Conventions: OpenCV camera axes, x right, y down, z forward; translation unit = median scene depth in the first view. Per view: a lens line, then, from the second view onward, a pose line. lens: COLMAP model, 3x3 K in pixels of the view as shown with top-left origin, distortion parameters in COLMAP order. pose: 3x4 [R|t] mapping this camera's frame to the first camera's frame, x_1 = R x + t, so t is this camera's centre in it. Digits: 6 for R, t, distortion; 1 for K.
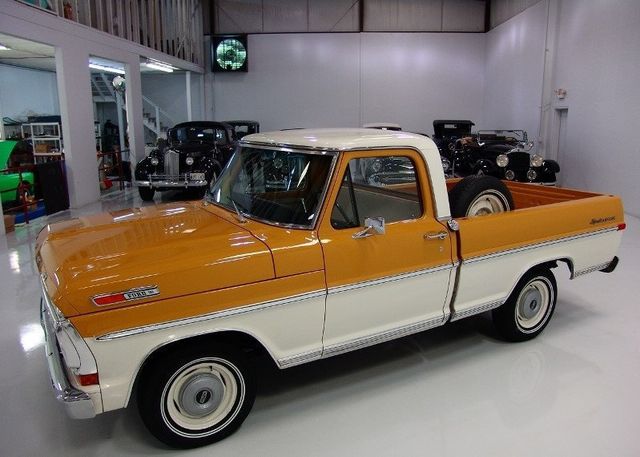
lens RADIAL K [[536.4, 0, 318.6], [0, 536.4, 240.2], [0, 0, 1]] dist [-0.147943, 0.125325]
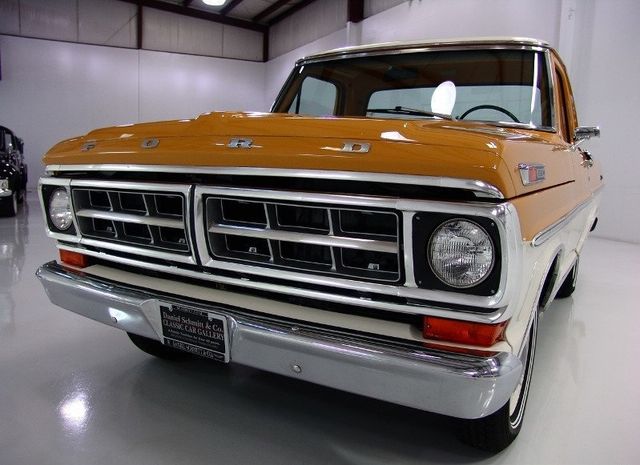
lens RADIAL K [[536.4, 0, 315.9], [0, 536.4, 238.0], [0, 0, 1]] dist [-0.147943, 0.125325]
pose [[0.876400, -0.030499, 0.480617, -0.158816], [0.072137, 0.995047, -0.068397, 0.037979], [-0.476150, 0.094614, 0.874259, 0.117086]]
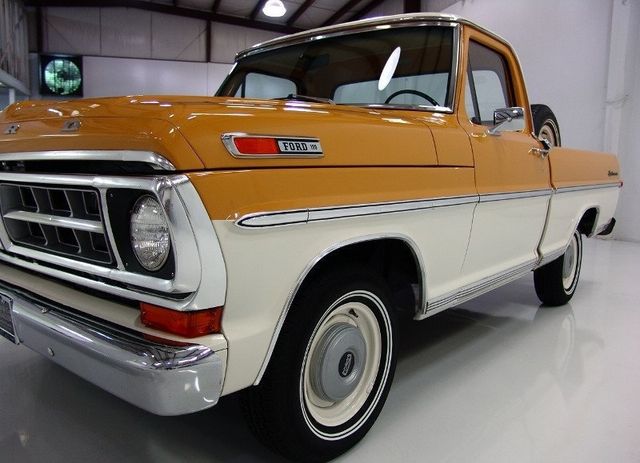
lens RADIAL K [[536.4, 0, 321.0], [0, 536.4, 235.1], [0, 0, 1]] dist [-0.147943, 0.125325]
pose [[0.939848, -0.018138, 0.341110, -0.095854], [0.055730, 0.993352, -0.100731, 0.046576], [-0.337016, 0.113682, 0.934611, 0.097957]]
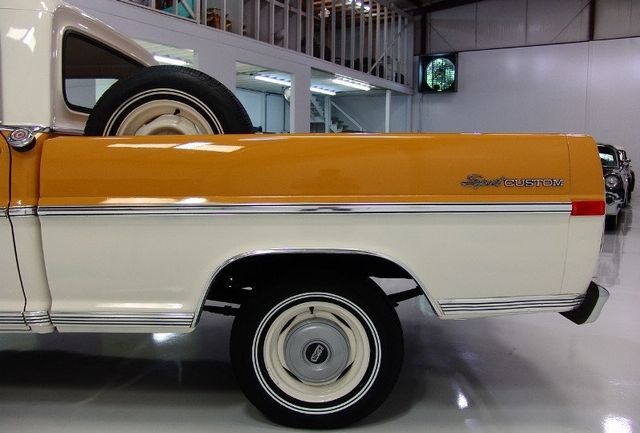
lens RADIAL K [[534.6, 0, 315.3], [0, 534.6, 213.3], [0, 0, 1]] dist [-0.138237, 0.100349]
pose [[0.864931, 0.067282, -0.497360, 0.204550], [-0.129780, 0.987252, -0.092140, 0.014479], [0.484821, 0.144242, 0.862637, 0.187519]]
